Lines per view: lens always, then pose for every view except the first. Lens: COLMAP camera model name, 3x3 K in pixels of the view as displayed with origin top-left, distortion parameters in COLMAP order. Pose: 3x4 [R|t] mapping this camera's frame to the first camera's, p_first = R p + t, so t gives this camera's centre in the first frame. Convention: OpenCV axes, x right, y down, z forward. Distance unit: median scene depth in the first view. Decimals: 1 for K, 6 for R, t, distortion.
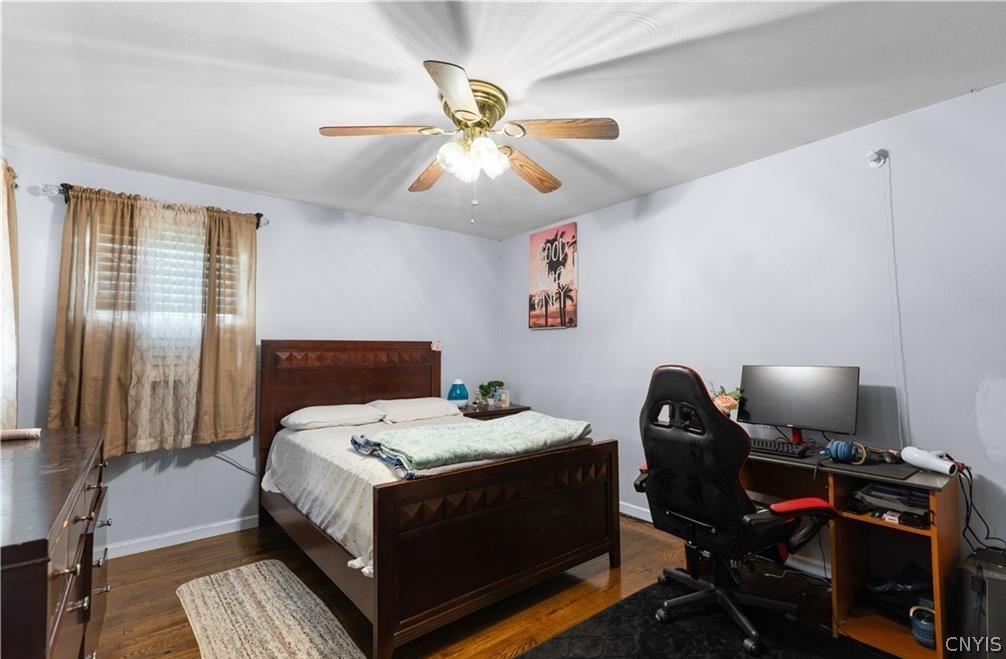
lens RADIAL K [[466.4, 0, 503.7], [0, 466.4, 327.6], [0, 0, 1]] dist [0.003774, 0.001179]
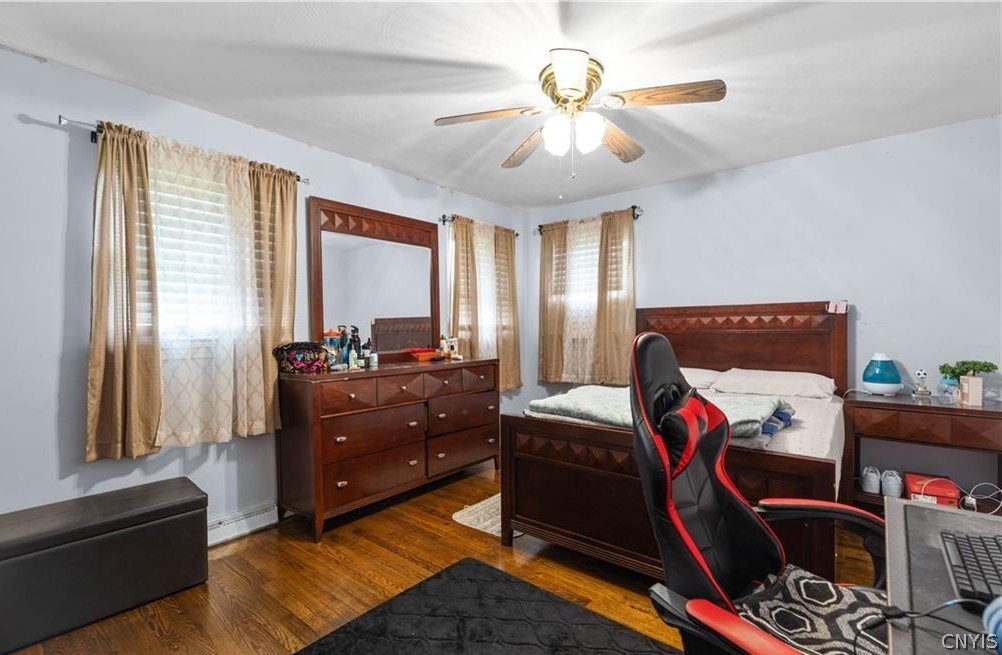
lens RADIAL K [[464.6, 0, 499.5], [0, 464.6, 329.0], [0, 0, 1]] dist [0.003774, 0.001179]
pose [[0.196164, 0.012544, -0.980491, 0.646835], [0.069132, 0.997253, 0.026590, 0.022780], [0.978131, -0.073000, 0.194758, 0.415440]]
